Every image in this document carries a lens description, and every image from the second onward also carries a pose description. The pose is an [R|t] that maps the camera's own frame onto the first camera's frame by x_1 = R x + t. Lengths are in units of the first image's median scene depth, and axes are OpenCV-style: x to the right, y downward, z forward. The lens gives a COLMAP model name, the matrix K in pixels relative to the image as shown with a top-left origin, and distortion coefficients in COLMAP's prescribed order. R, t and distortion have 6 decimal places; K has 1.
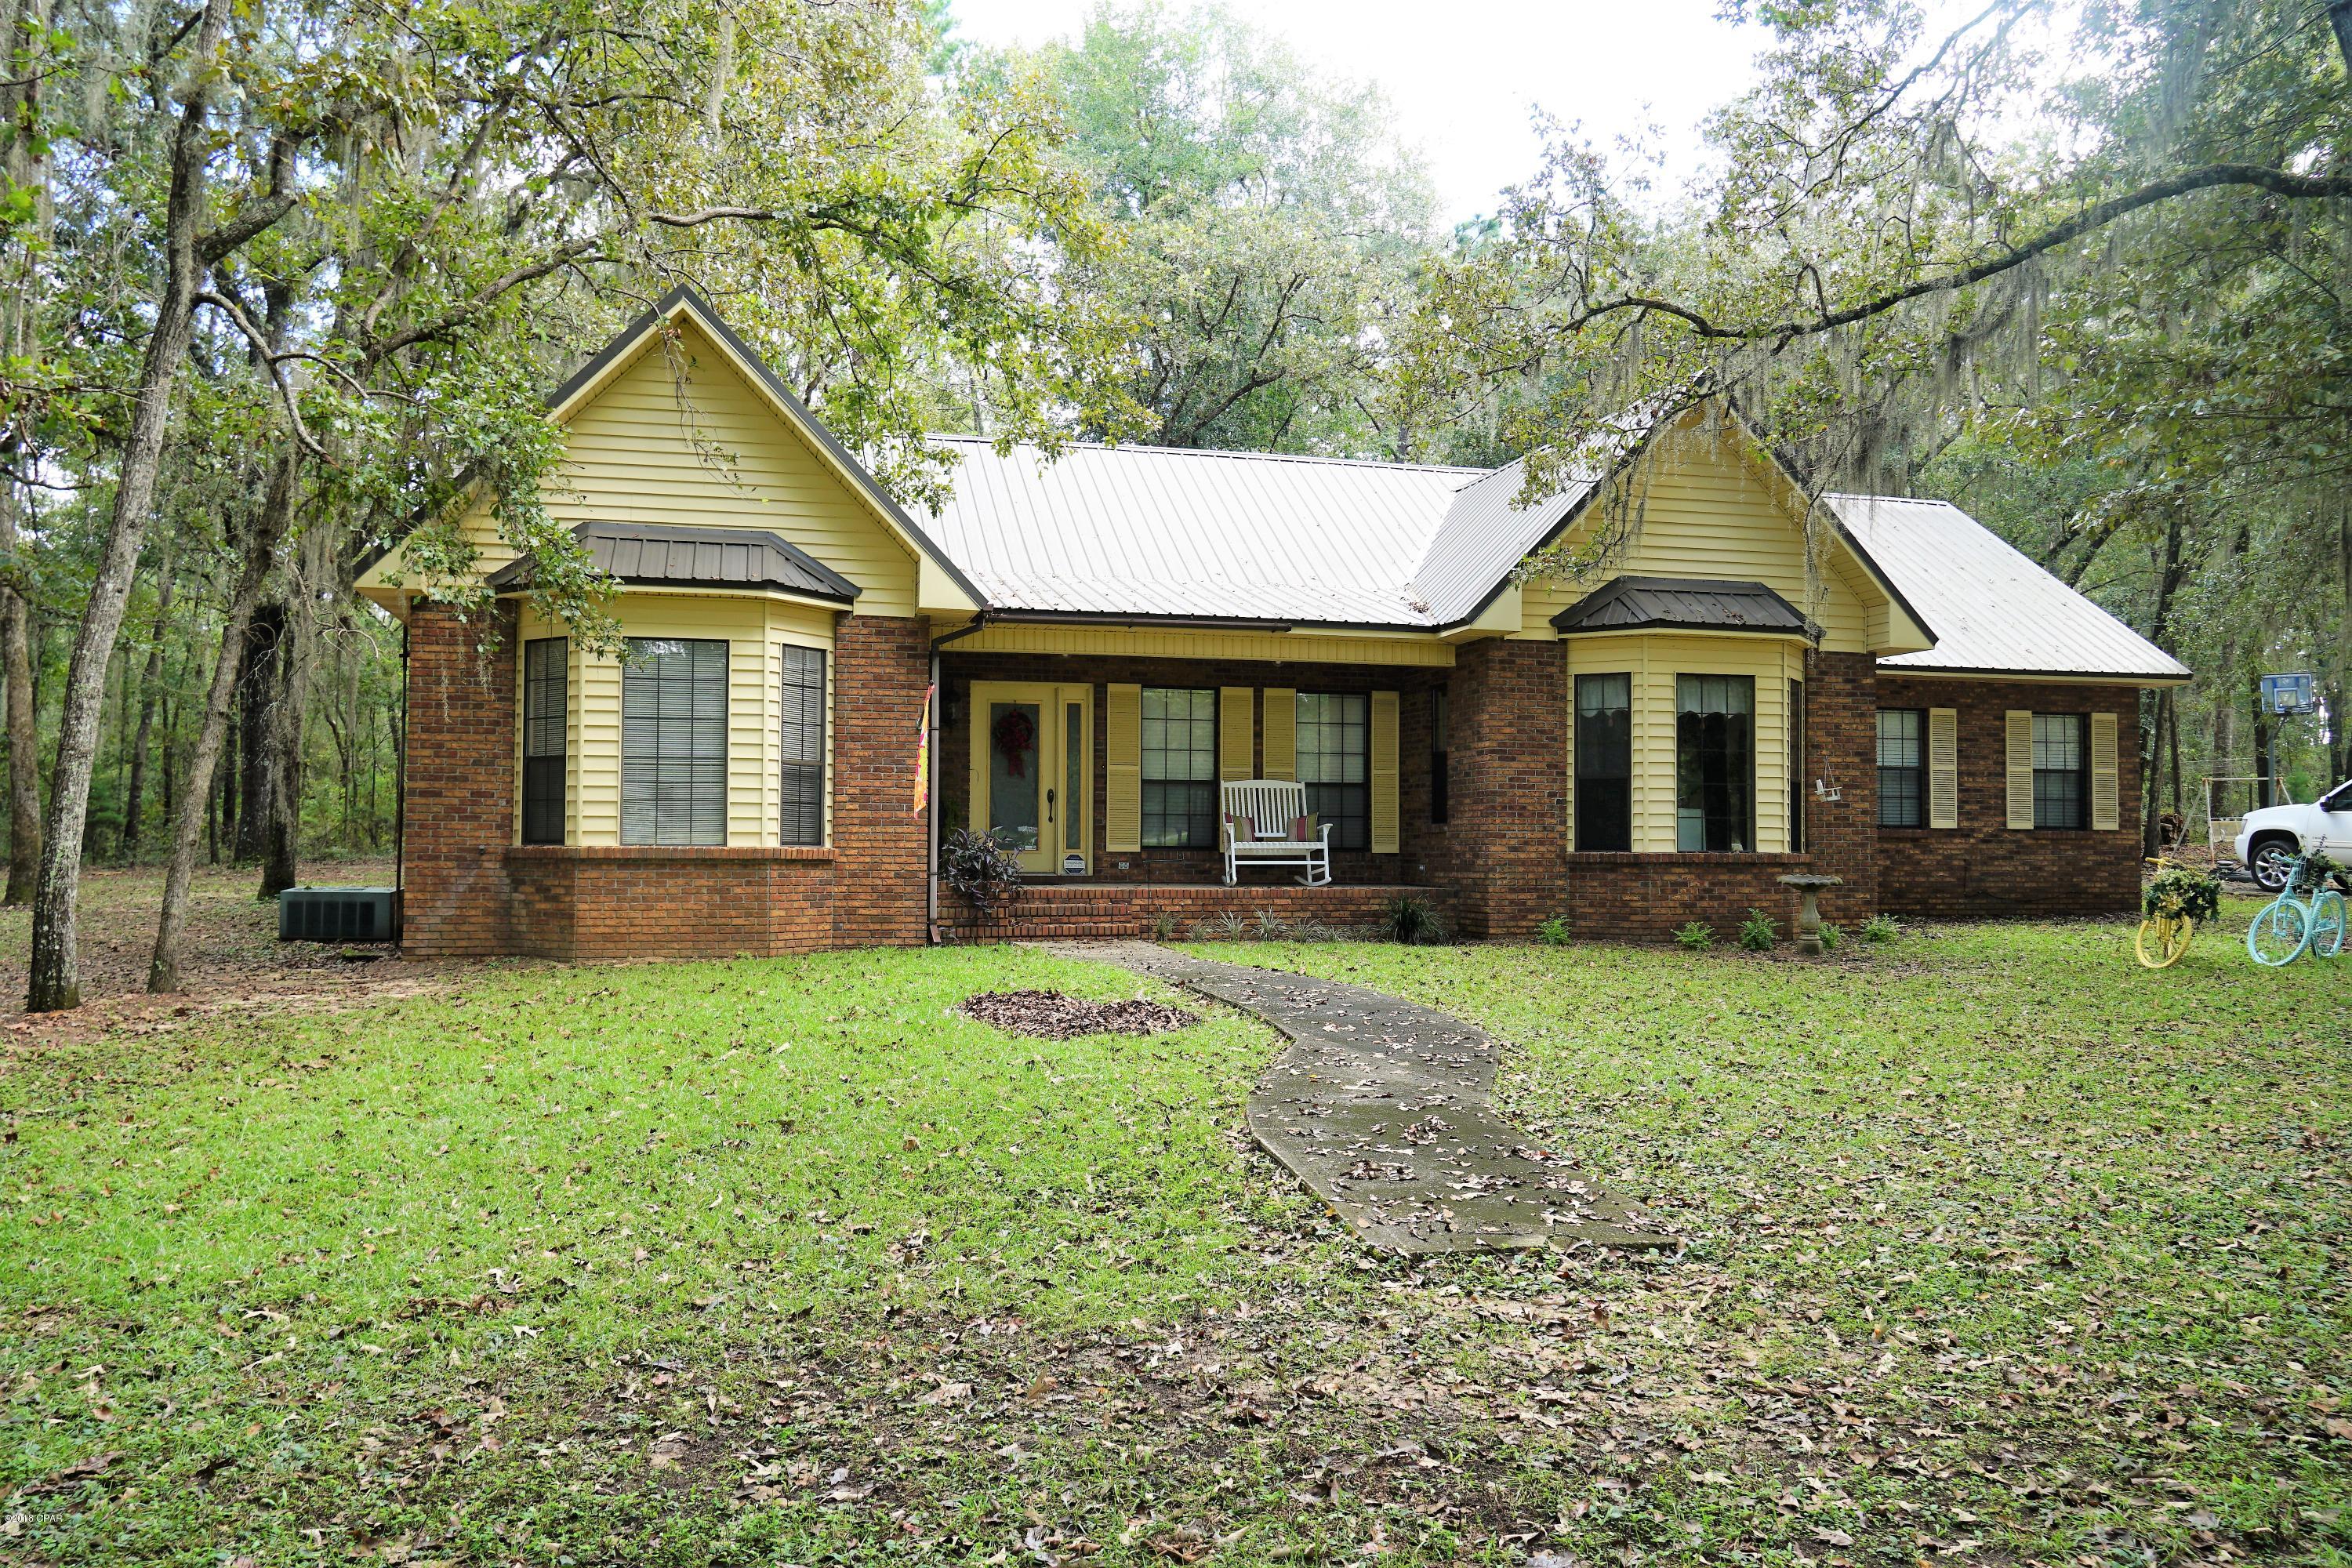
lens RADIAL K [[1845.5, 0, 1169.9], [0, 1845.5, 805.4], [0, 0, 1]] dist [-0.037932, 0.065671]
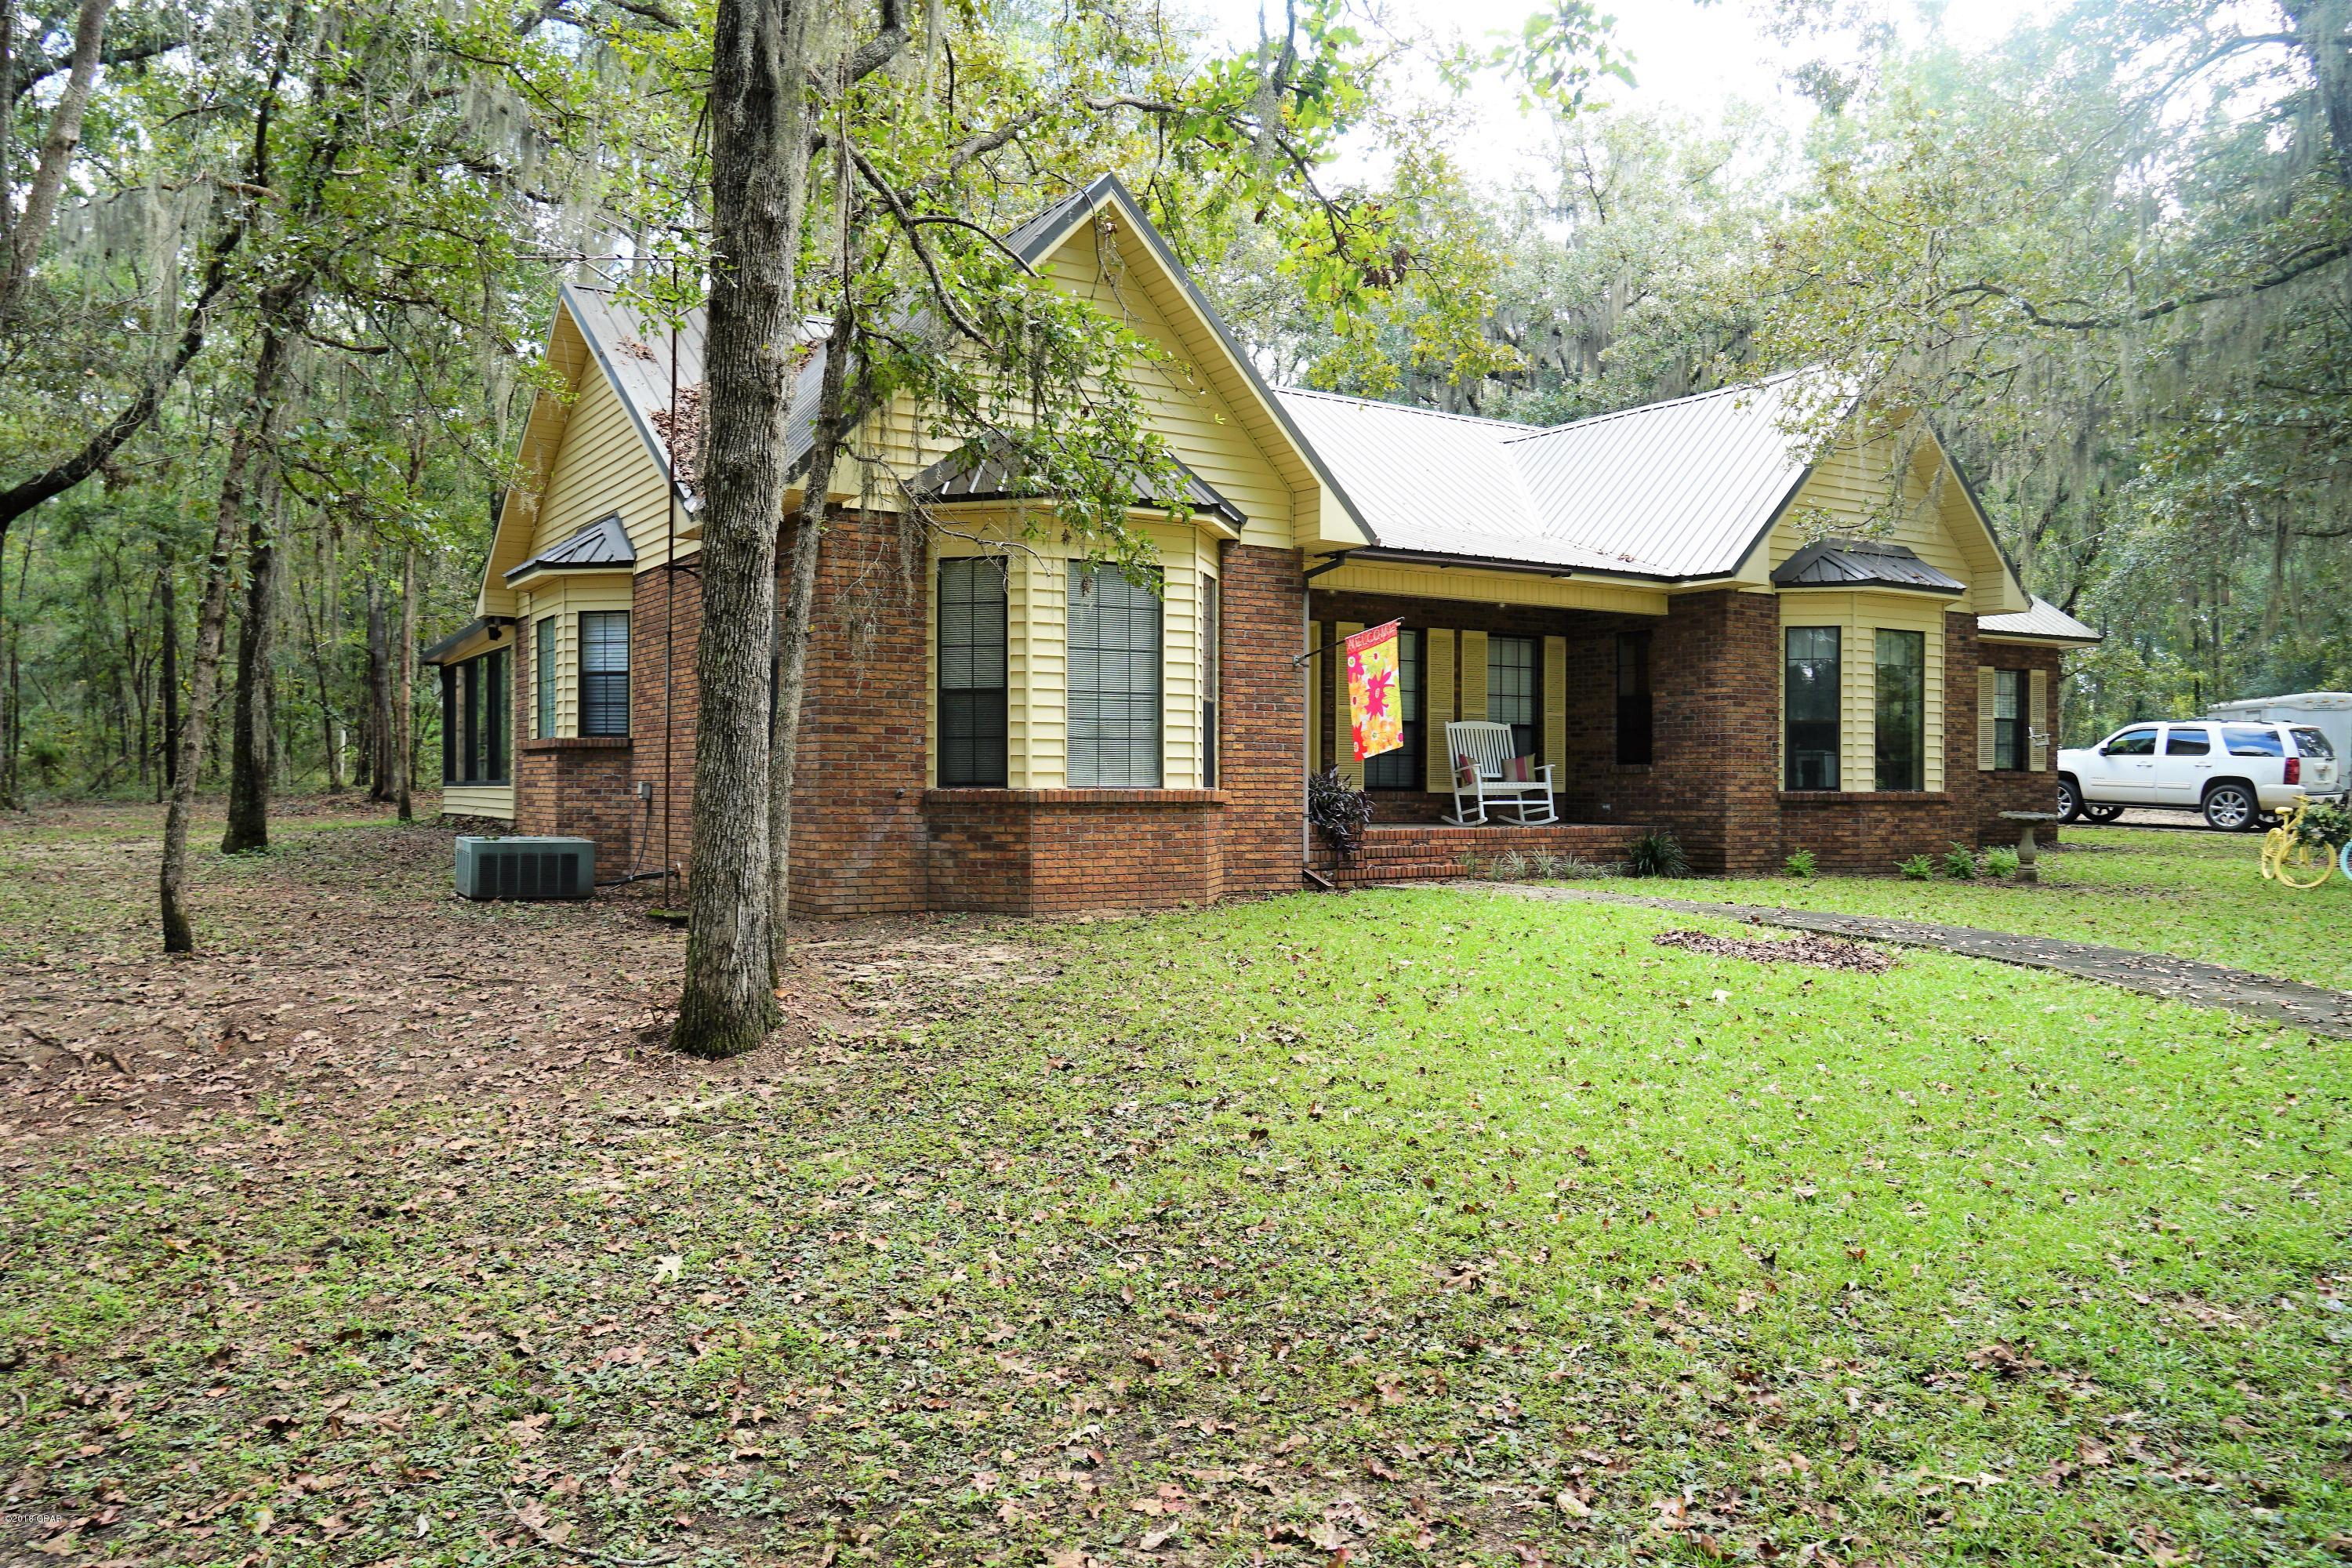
lens RADIAL K [[1845.5, 0, 1169.9], [0, 1845.5, 805.4], [0, 0, 1]] dist [-0.037932, 0.065671]
pose [[0.944986, -0.005078, 0.327071, -0.481934], [-0.006271, 0.999414, 0.033636, -0.000589], [-0.327050, -0.033836, 0.944401, 0.103796]]
